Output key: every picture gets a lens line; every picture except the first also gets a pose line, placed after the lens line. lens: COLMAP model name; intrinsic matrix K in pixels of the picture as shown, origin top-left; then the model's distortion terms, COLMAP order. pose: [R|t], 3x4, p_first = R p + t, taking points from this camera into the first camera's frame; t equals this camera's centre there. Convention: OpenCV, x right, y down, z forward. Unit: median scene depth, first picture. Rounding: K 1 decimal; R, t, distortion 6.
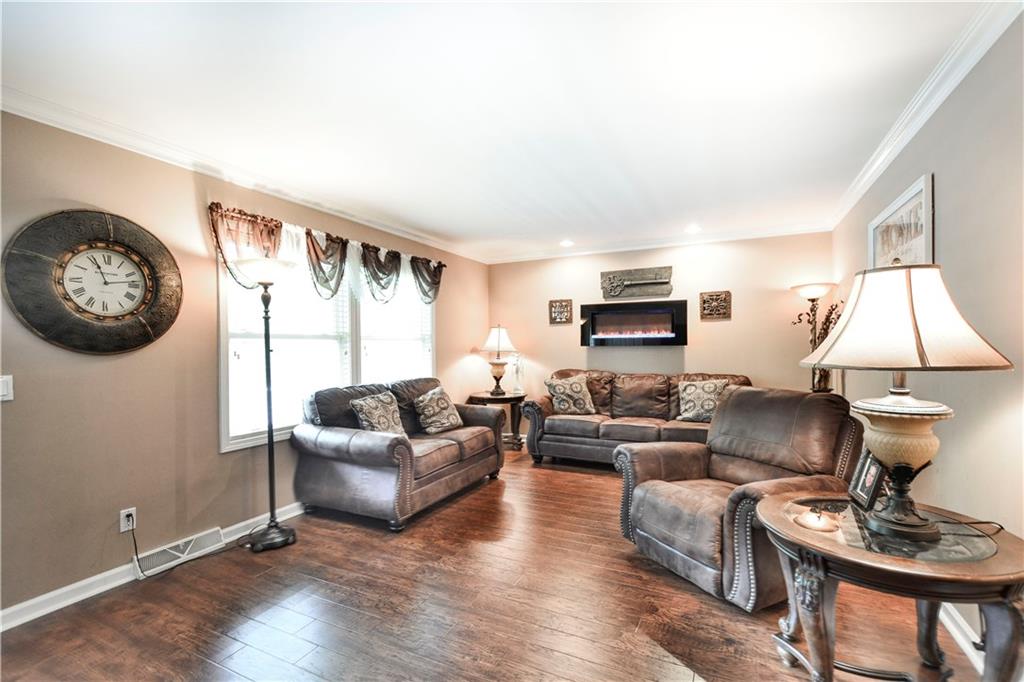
lens RADIAL K [[454.6, 0, 511.8], [0, 454.6, 352.7], [0, 0, 1]] dist [0.001637, -0.000035]
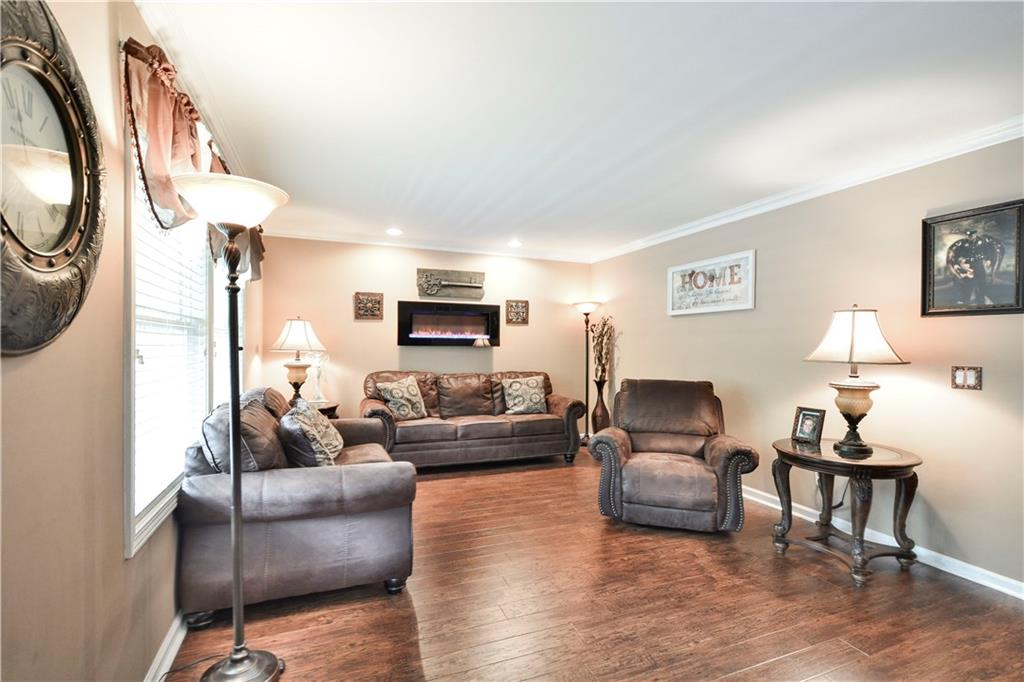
lens RADIAL K [[467.5, 0, 509.4], [0, 467.5, 354.9], [0, 0, 1]] dist [-0.000535, -0.000097]
pose [[0.672695, 0.000598, 0.739920, -0.438839], [-0.004960, 0.999981, 0.003701, -0.000318], [-0.739903, -0.006160, 0.672685, 0.217627]]
